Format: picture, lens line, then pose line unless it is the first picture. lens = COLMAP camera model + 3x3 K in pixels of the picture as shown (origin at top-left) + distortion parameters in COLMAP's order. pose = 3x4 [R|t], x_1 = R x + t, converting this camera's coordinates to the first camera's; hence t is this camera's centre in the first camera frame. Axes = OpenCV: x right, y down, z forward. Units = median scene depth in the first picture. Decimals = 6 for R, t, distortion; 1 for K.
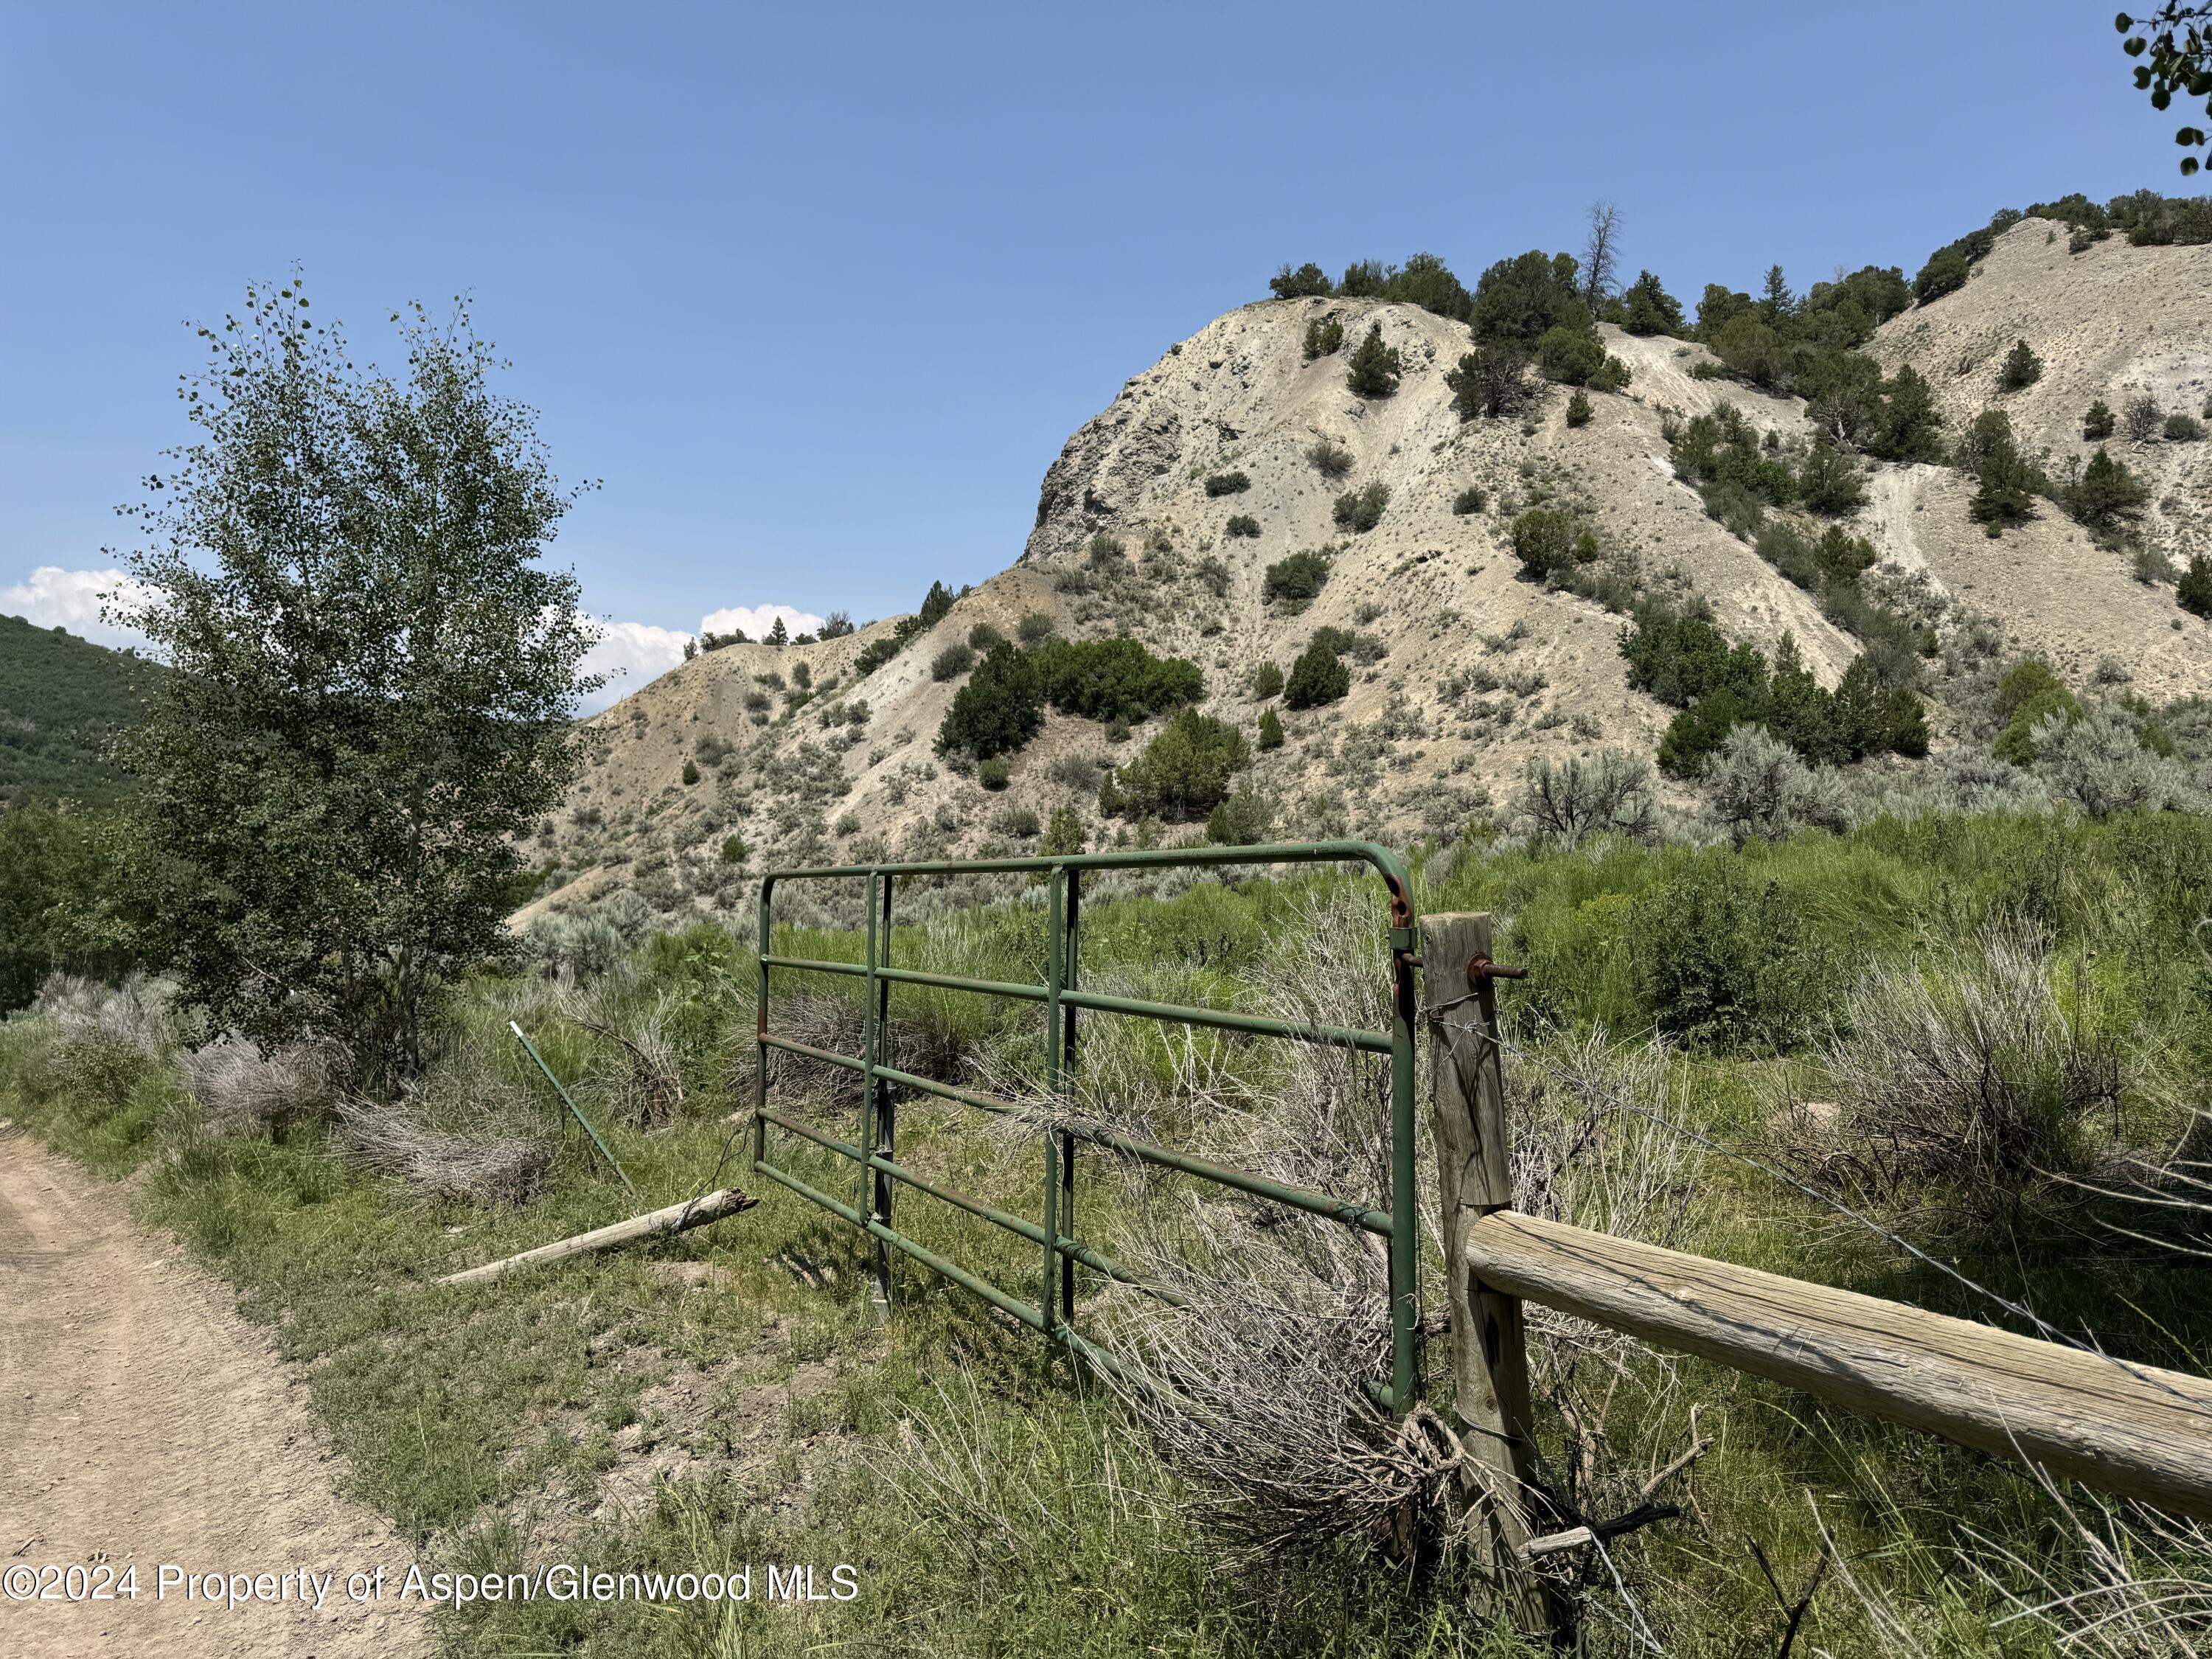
lens RADIAL K [[1485.1, 0, 1106.0], [0, 1485.1, 829.5], [0, 0, 1]] dist [-0.005122, -0.003328]
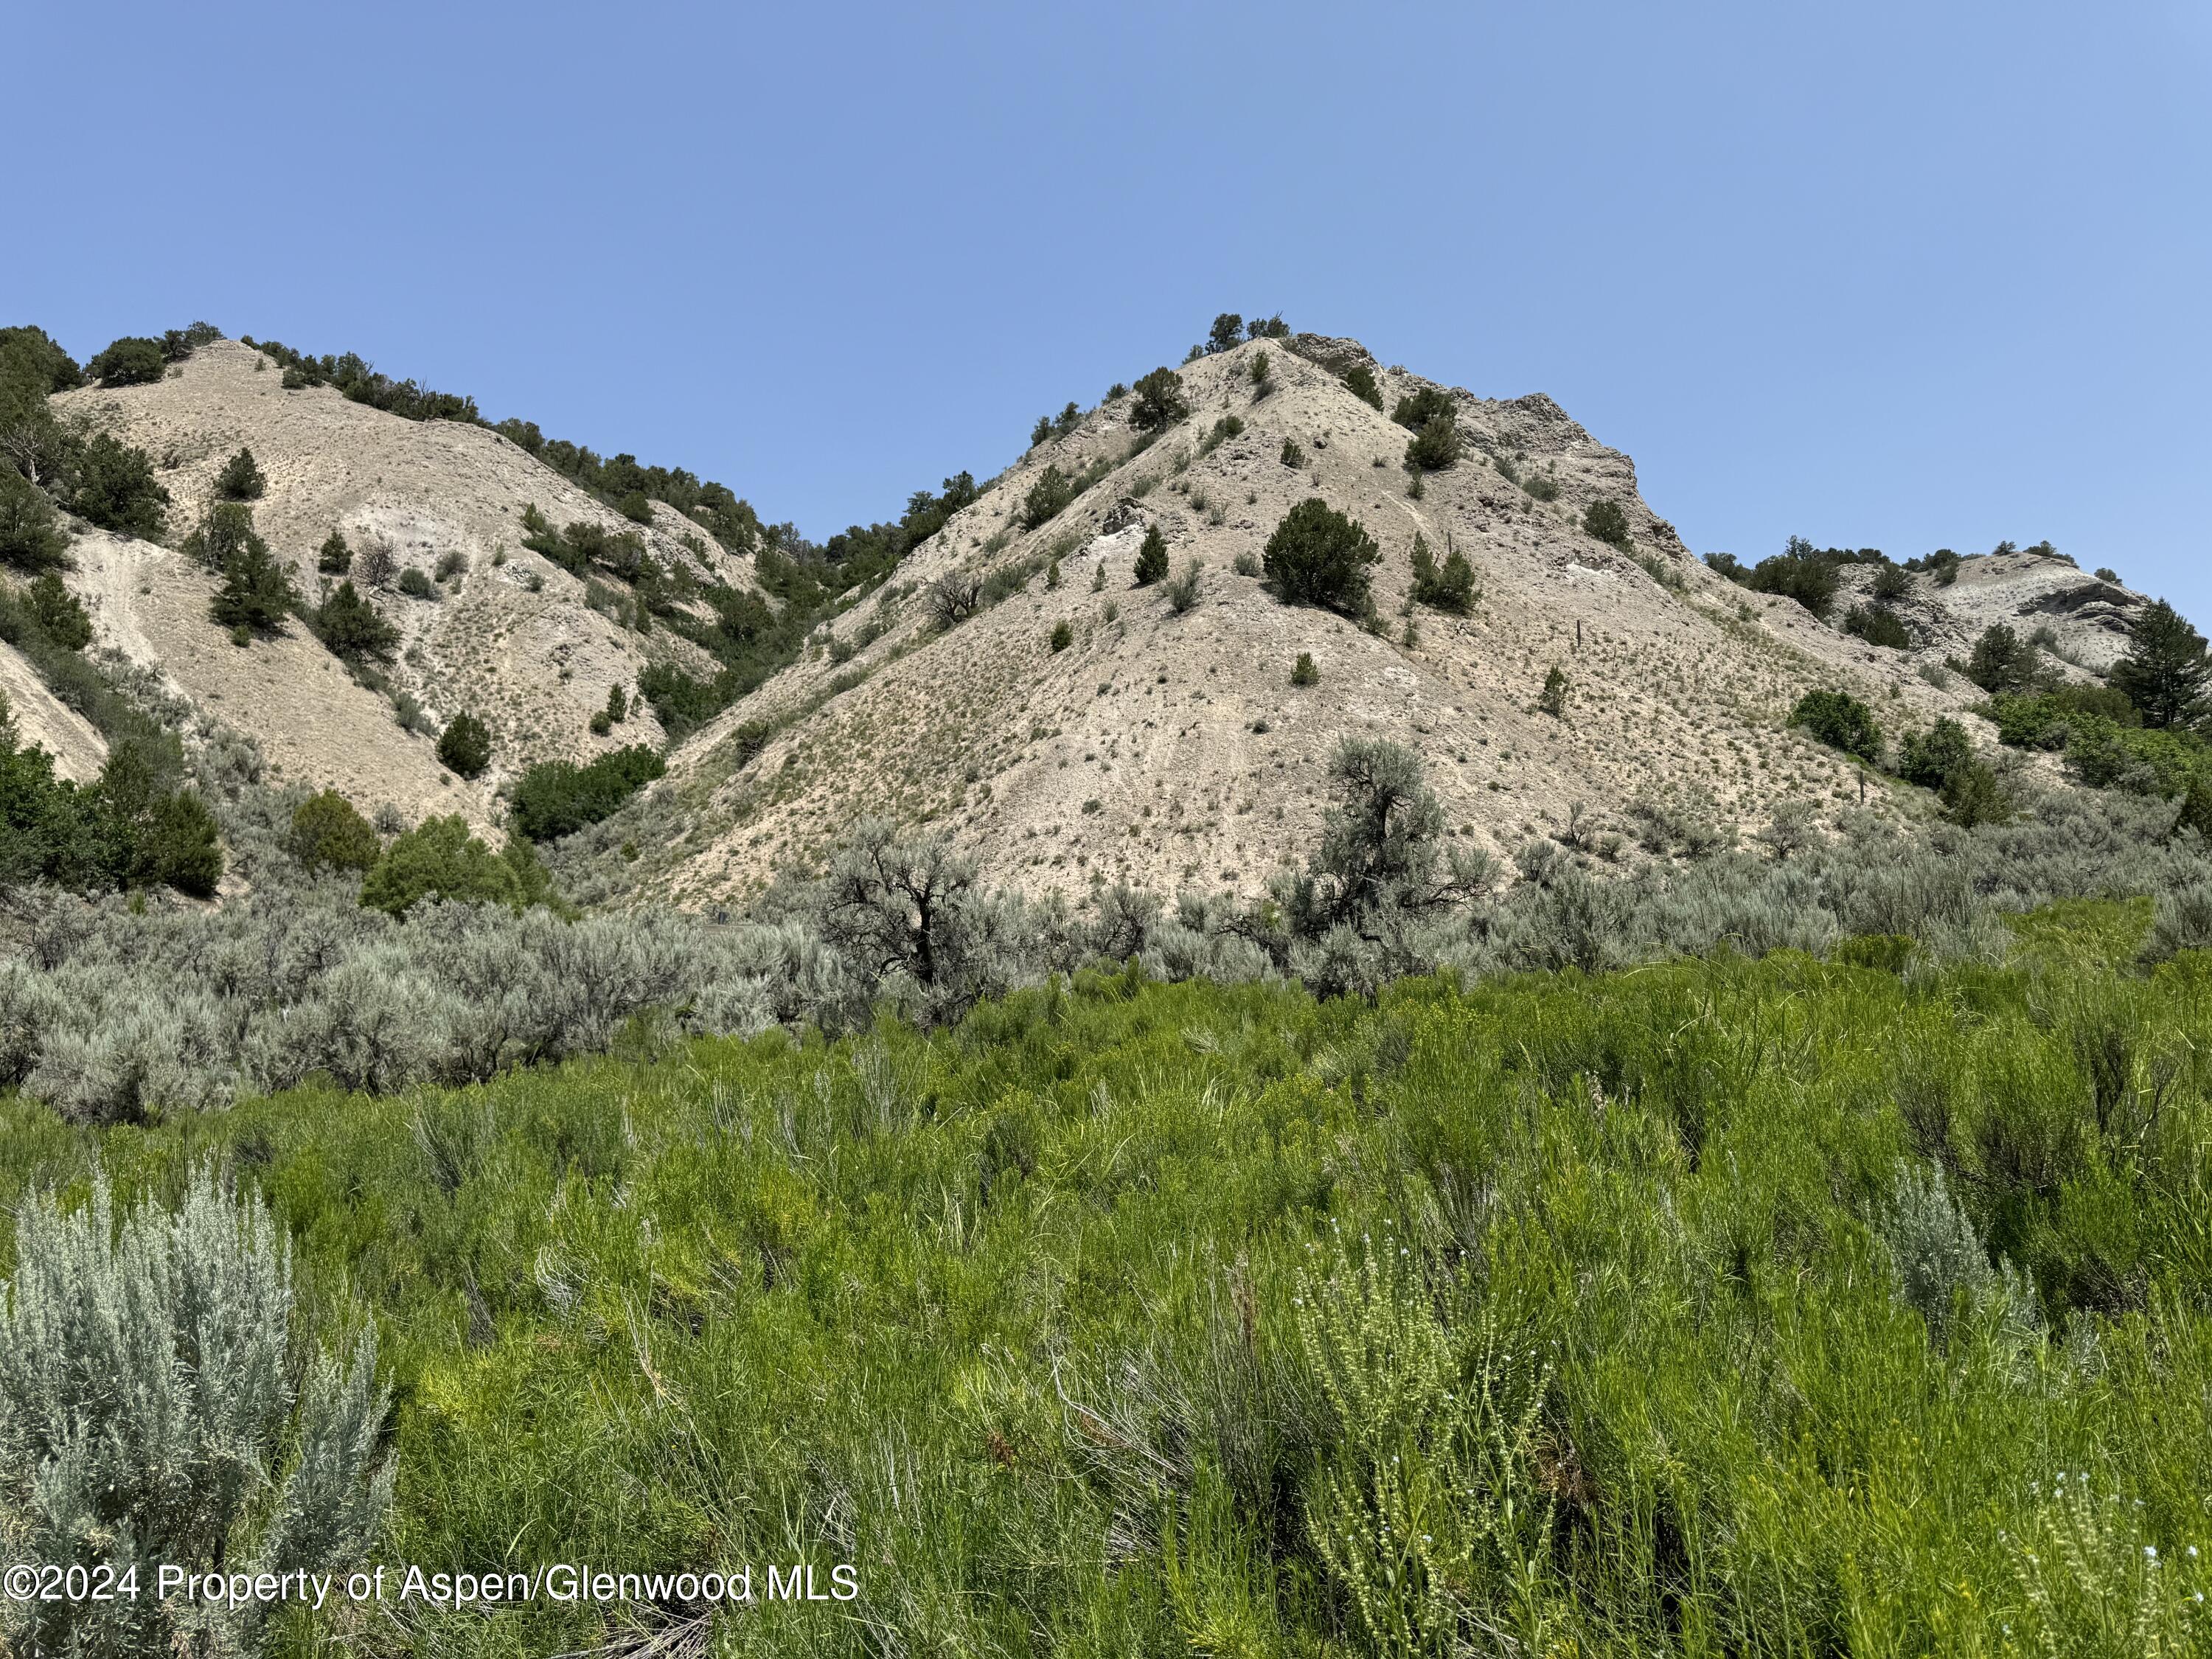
lens RADIAL K [[1550.3, 0, 1106.0], [0, 1550.3, 829.5], [0, 0, 1]] dist [-0.003004, -0.003386]
pose [[0.420498, 0.124266, 0.898743, 0.048260], [-0.019518, 0.991586, -0.127971, 0.003580], [-0.907084, 0.036269, 0.419385, 0.227603]]
